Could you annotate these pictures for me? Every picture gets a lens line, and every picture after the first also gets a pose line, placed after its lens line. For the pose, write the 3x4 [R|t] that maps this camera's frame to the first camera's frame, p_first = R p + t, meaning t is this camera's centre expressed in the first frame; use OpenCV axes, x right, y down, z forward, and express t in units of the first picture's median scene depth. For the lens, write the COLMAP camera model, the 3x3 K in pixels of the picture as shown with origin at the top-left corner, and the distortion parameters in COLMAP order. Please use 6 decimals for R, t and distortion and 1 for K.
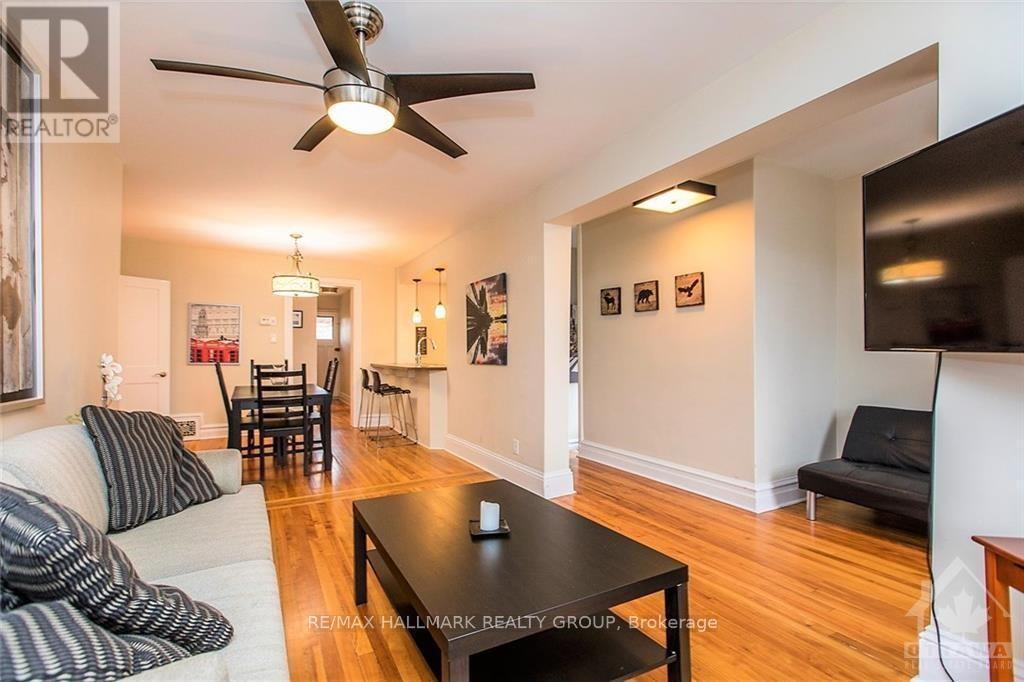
lens RADIAL K [[460.5, 0, 506.4], [0, 460.5, 351.3], [0, 0, 1]] dist [-0.000860, -0.000096]
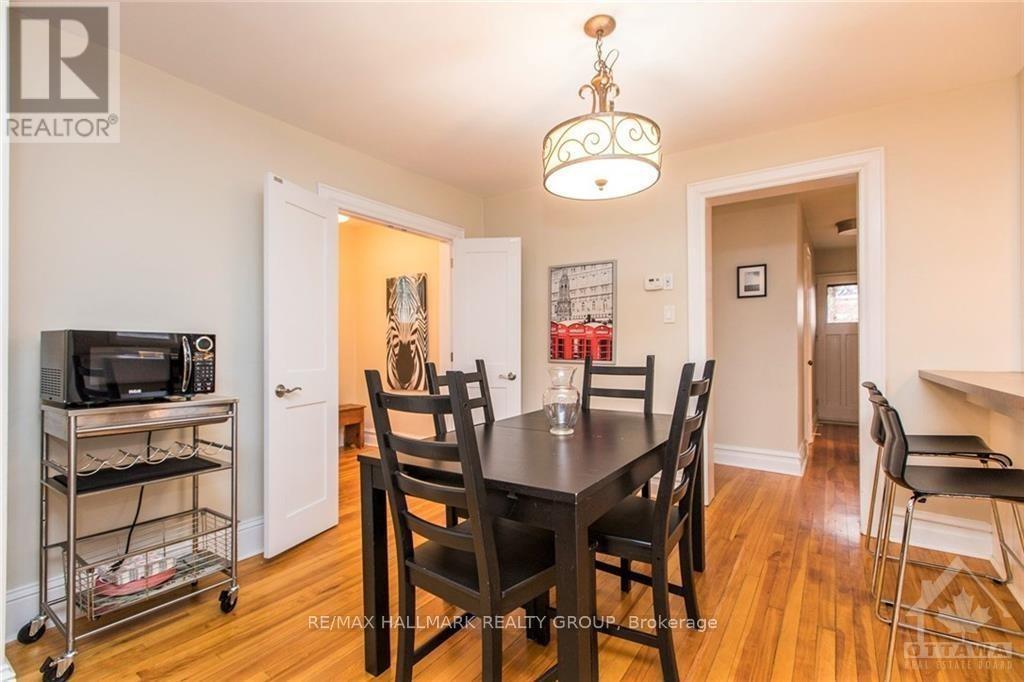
lens RADIAL K [[460.5, 0, 506.4], [0, 460.5, 351.3], [0, 0, 1]] dist [-0.000860, -0.000096]
pose [[0.446074, 0.002953, -0.894991, -0.133043], [0.008381, 0.999937, 0.007477, 0.008065], [0.894957, -0.010836, 0.446021, 0.646271]]
